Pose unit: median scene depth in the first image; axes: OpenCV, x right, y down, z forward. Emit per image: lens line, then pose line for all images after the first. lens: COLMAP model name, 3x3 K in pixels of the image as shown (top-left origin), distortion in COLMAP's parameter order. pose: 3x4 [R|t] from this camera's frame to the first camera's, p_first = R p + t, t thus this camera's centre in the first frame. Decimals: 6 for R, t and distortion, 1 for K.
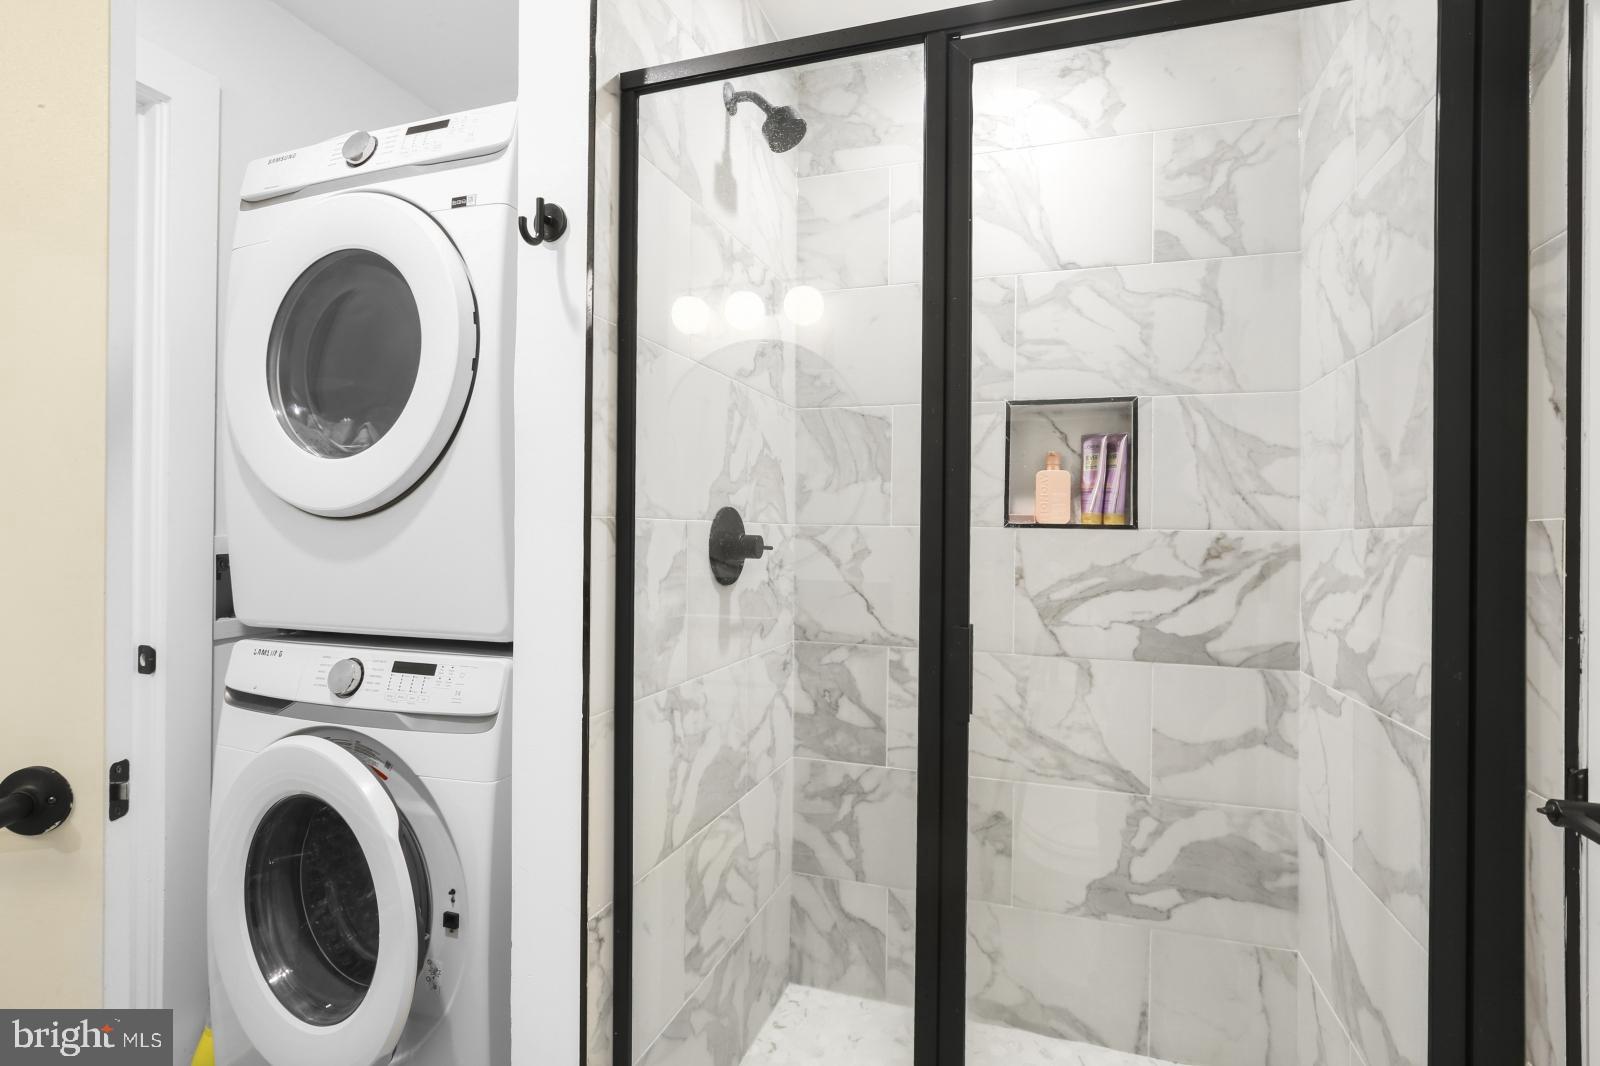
lens RADIAL K [[764.4, 0, 801.0], [0, 764.4, 523.7], [0, 0, 1]] dist [-0.013218, 0.000482]
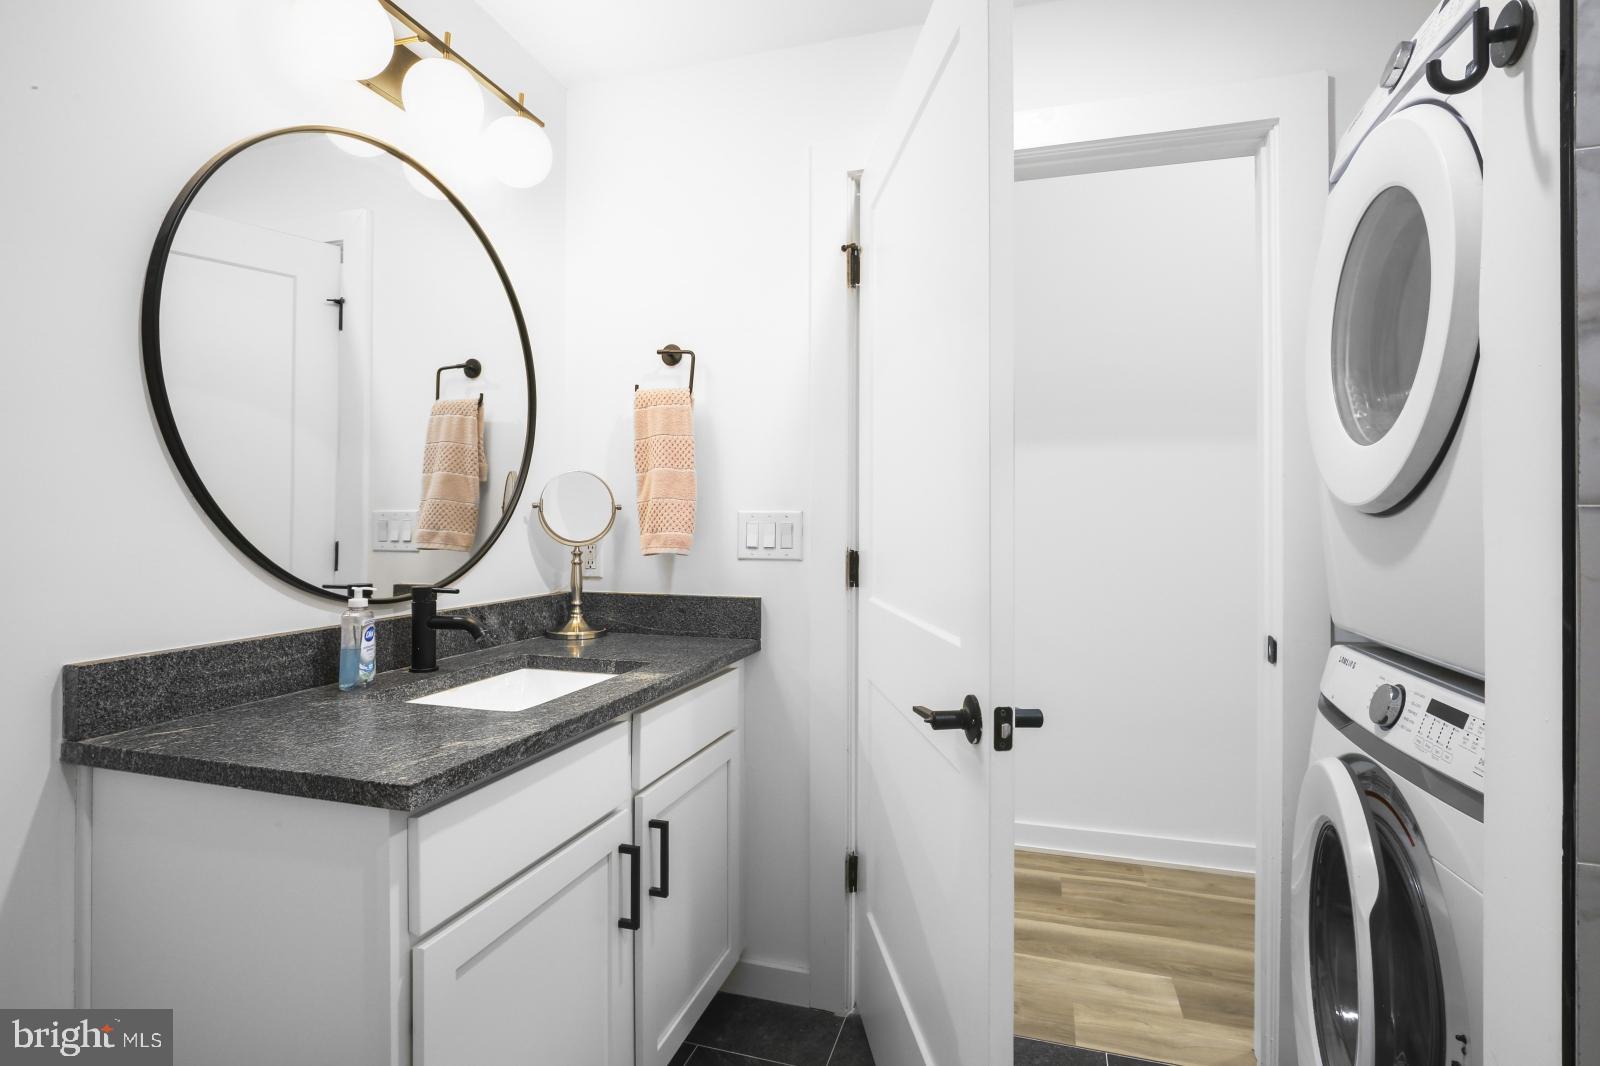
lens RADIAL K [[764.4, 0, 801.0], [0, 764.4, 523.7], [0, 0, 1]] dist [-0.013218, 0.000482]
pose [[-0.008773, -0.009095, -0.999920, 0.240323], [0.006011, 0.999940, -0.009148, 0.006463], [0.999943, -0.006091, -0.008718, 0.371188]]
